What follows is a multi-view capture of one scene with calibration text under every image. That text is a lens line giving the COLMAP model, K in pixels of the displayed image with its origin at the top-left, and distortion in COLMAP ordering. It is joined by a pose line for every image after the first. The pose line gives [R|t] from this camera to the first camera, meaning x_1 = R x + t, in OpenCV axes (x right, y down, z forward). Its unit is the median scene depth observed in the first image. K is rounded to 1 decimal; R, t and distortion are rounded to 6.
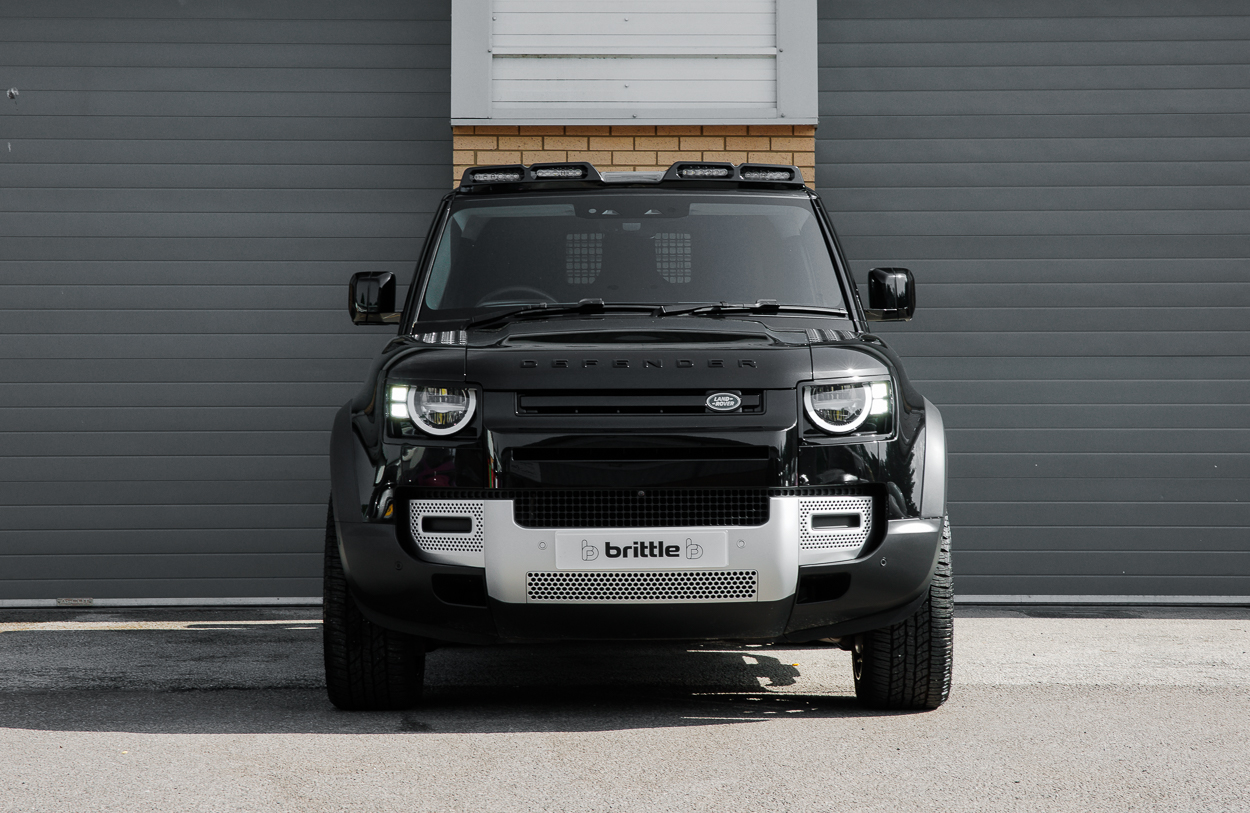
lens RADIAL K [[3007.6, 0, 625.0], [0, 3007.6, 406.5], [0, 0, 1]] dist [0.095937, 0.222756]
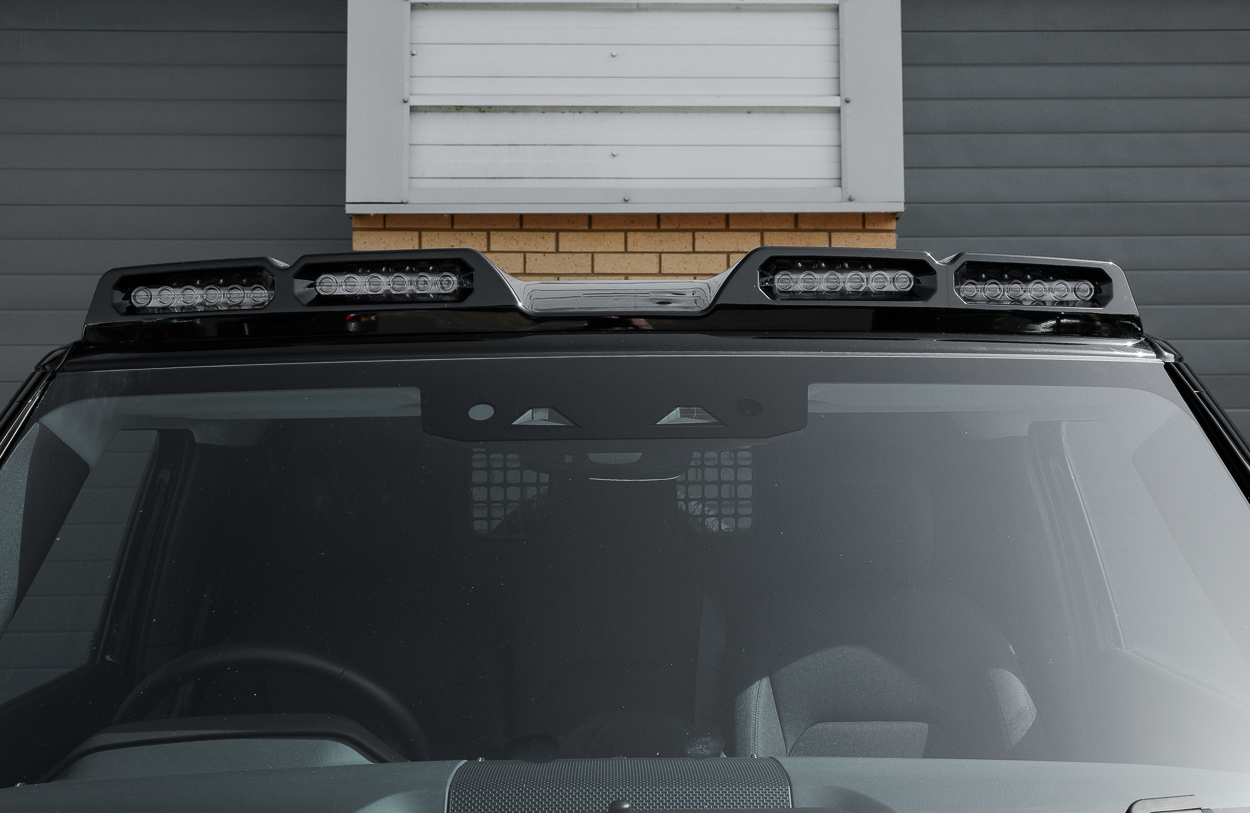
lens RADIAL K [[1668.1, 0, 625.0], [0, 1668.1, 406.5], [0, 0, 1]] dist [0.000303, -0.011303]
pose [[0.999998, -0.001847, 0.001232, 0.002757], [0.001854, 0.999982, -0.005780, -0.057679], [-0.001221, 0.005782, 0.999983, 0.746950]]
